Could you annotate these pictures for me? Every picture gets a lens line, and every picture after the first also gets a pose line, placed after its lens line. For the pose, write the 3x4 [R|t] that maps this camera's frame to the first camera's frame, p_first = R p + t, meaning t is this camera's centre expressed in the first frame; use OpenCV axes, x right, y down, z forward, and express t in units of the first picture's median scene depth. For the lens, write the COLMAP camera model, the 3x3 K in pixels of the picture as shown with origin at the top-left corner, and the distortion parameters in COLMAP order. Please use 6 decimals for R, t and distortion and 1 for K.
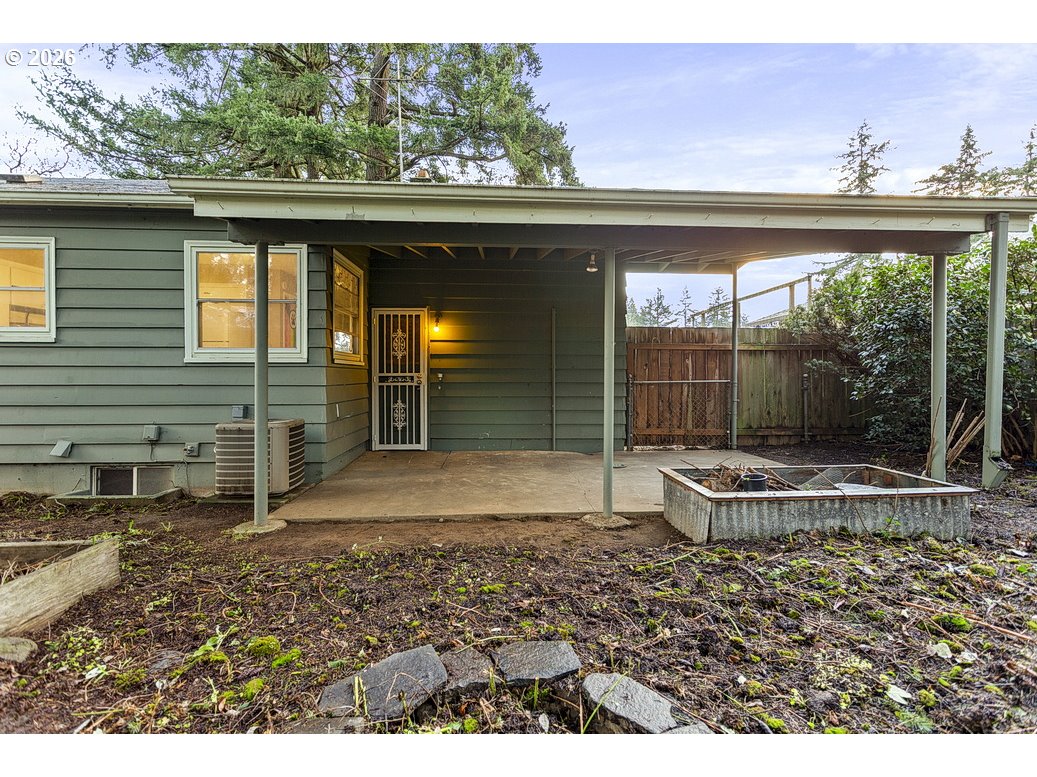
lens RADIAL K [[493.3, 0, 521.5], [0, 493.3, 386.7], [0, 0, 1]] dist [0.003927, 0.000991]
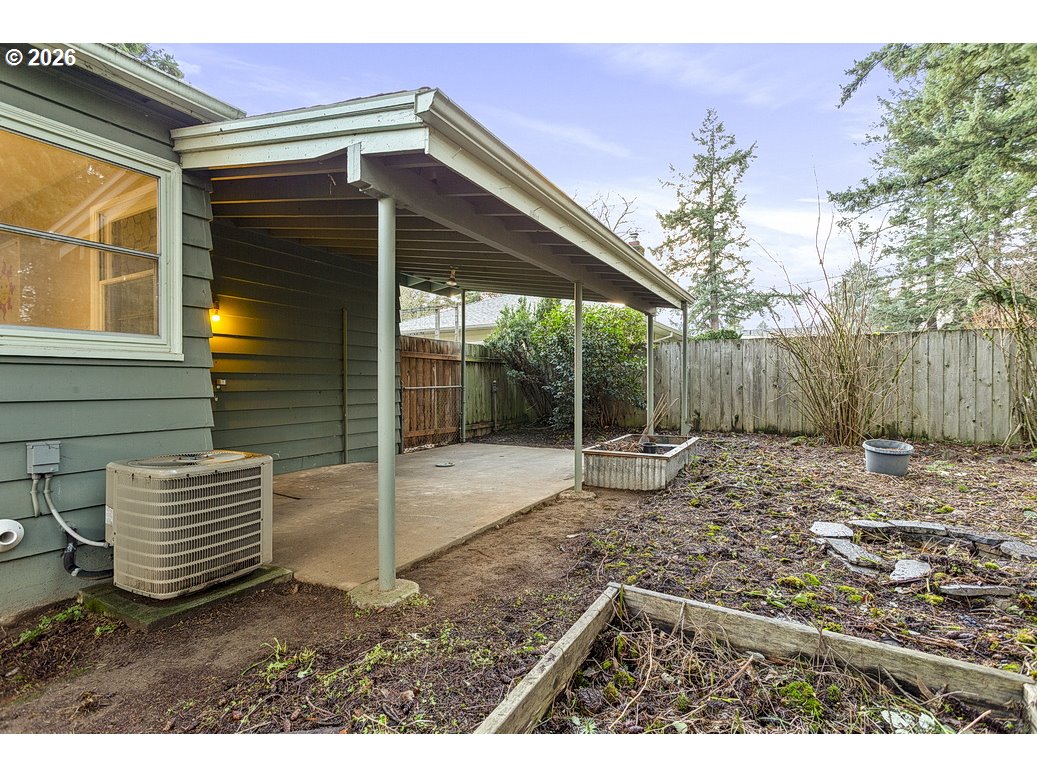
lens RADIAL K [[493.3, 0, 521.5], [0, 493.3, 386.7], [0, 0, 1]] dist [0.003927, 0.000991]
pose [[0.540352, -0.009658, 0.841383, -0.522238], [0.022025, 0.999754, -0.002669, -0.003936], [-0.841150, 0.019974, 0.540432, 0.224389]]
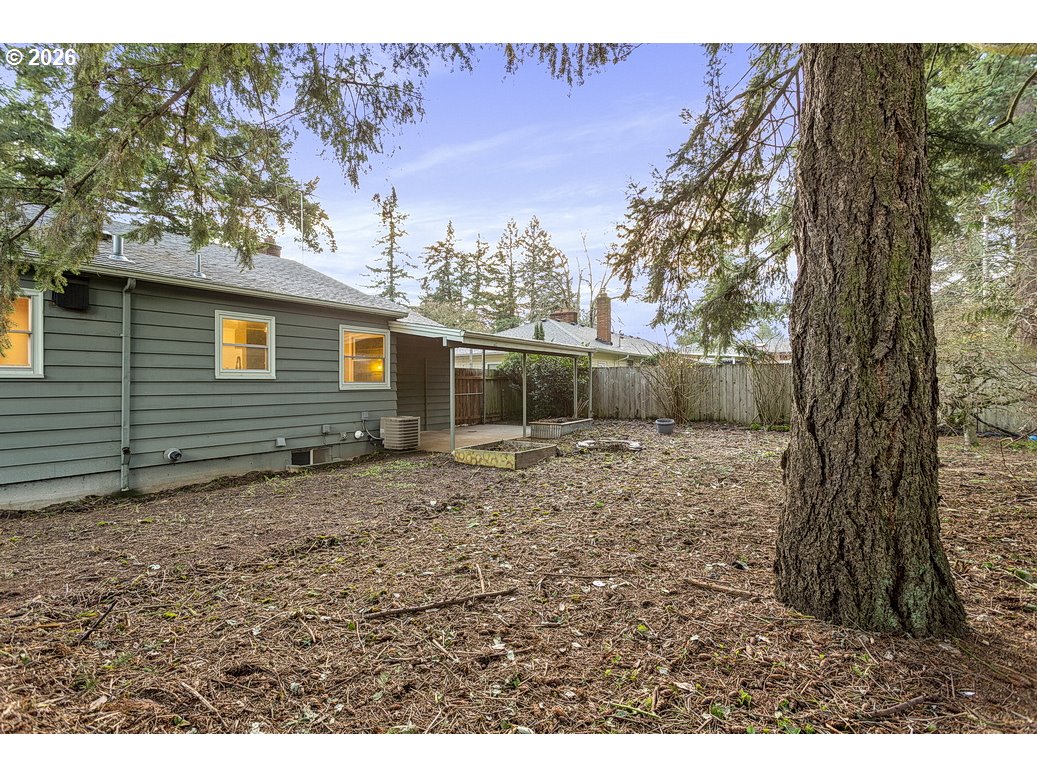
lens RADIAL K [[493.3, 0, 521.5], [0, 493.3, 386.7], [0, 0, 1]] dist [0.003927, 0.000991]
pose [[0.602906, -0.009914, 0.797751, -1.248344], [0.023317, 0.999715, -0.005198, -0.025245], [-0.797472, 0.021735, 0.602965, -0.474219]]
